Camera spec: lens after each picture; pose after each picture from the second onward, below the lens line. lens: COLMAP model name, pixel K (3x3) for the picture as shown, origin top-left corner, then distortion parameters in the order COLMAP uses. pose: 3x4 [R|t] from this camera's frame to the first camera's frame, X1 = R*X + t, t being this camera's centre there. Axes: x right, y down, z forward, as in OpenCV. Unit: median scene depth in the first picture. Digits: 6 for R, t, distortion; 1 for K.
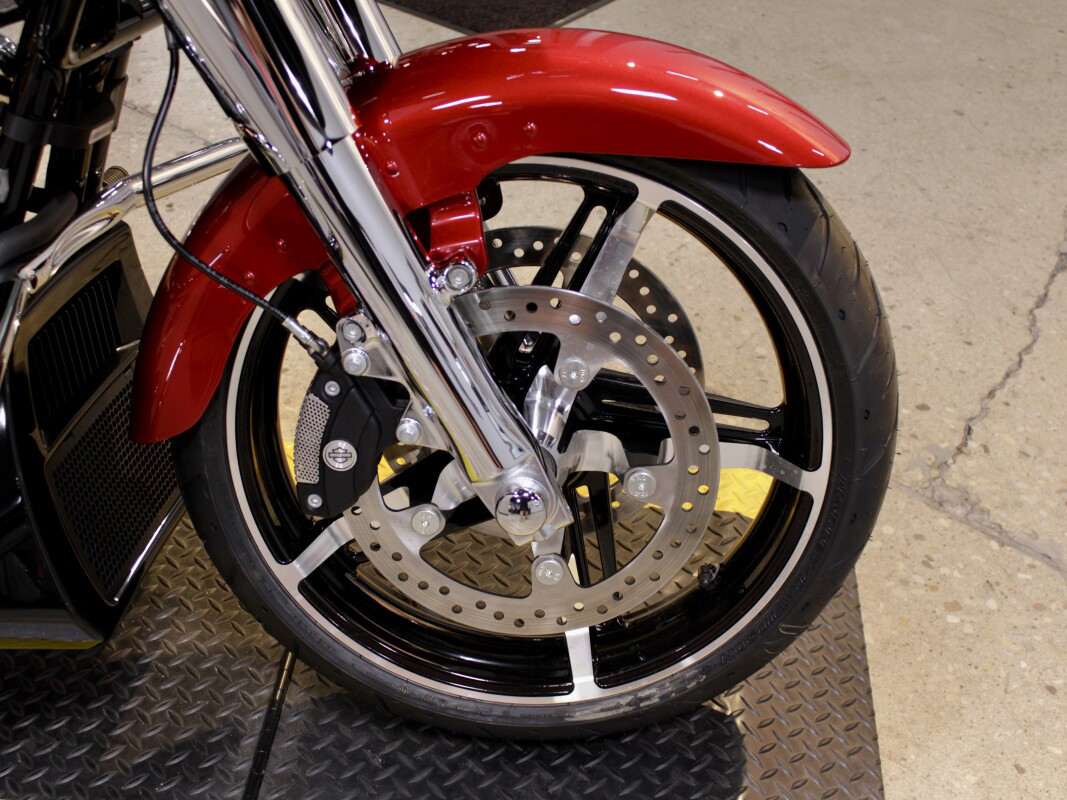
lens RADIAL K [[1346.7, 0, 533.5], [0, 1346.7, 400.0], [0, 0, 1]] dist [-0.070715, 0.052985]
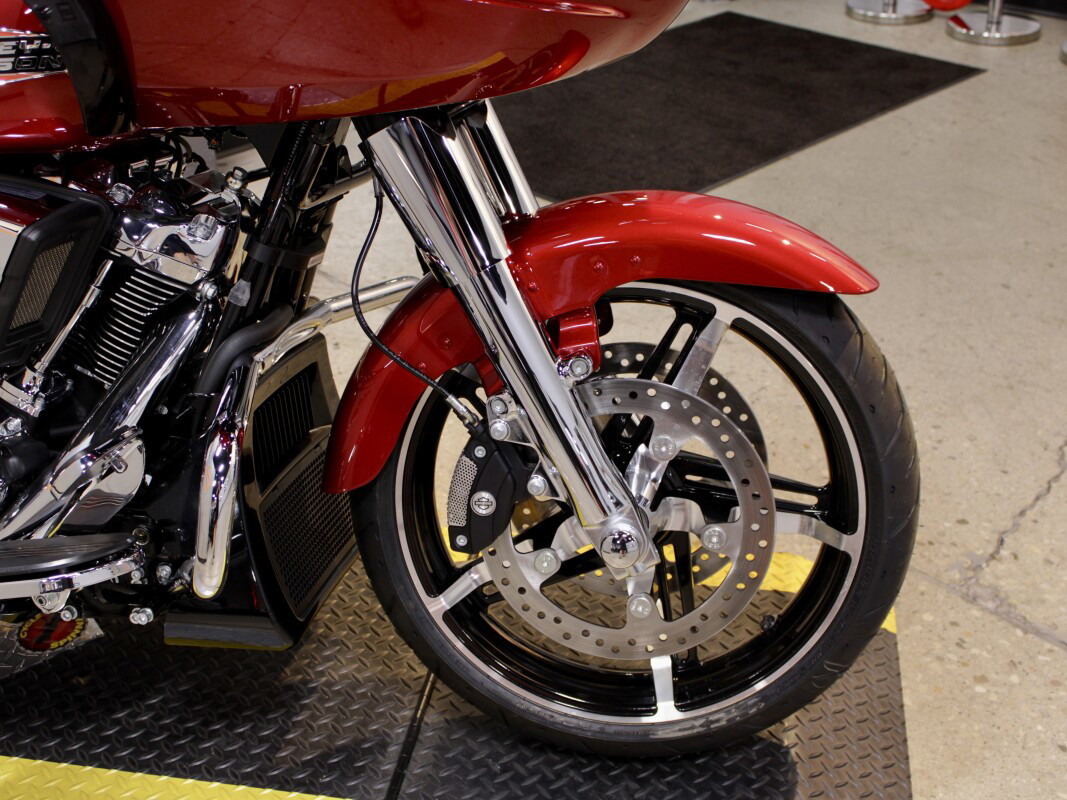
lens RADIAL K [[1255.5, 0, 533.5], [0, 1255.5, 400.0], [0, 0, 1]] dist [-0.077314, 0.072117]
pose [[0.996058, 0.029990, -0.083475, 0.003500], [-0.040687, 0.990738, -0.129547, 0.082132], [0.078817, 0.132432, 0.988053, -0.185431]]
